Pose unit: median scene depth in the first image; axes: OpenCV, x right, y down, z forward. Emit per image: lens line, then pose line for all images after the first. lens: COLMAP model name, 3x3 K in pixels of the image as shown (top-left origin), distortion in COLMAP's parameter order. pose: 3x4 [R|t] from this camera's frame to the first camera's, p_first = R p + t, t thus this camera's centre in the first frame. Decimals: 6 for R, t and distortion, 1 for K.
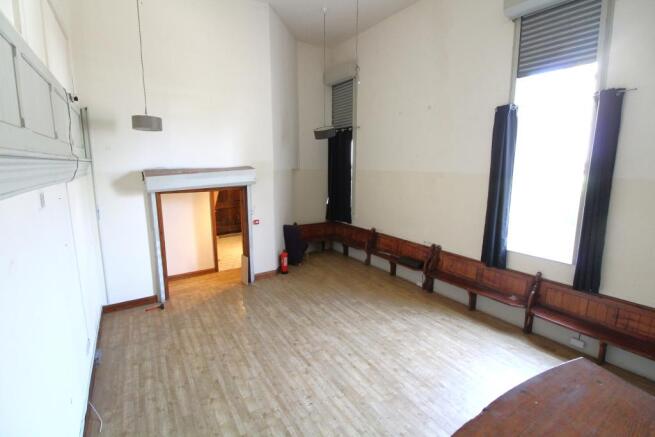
lens RADIAL K [[304.7, 0, 322.9], [0, 304.7, 214.0], [0, 0, 1]] dist [-0.005820, -0.001694]
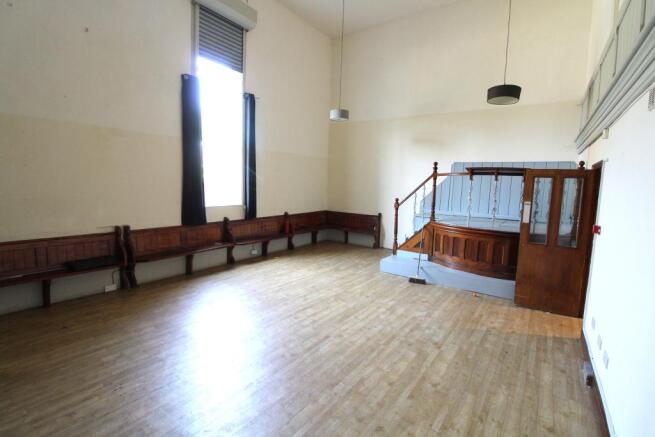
lens RADIAL K [[304.7, 0, 322.1], [0, 304.7, 214.8], [0, 0, 1]] dist [-0.005820, -0.001694]
pose [[-0.364051, -0.113722, 0.924410, -0.817813], [0.117227, 0.979030, 0.166608, 0.010053], [-0.923972, 0.169019, -0.343086, 1.278941]]
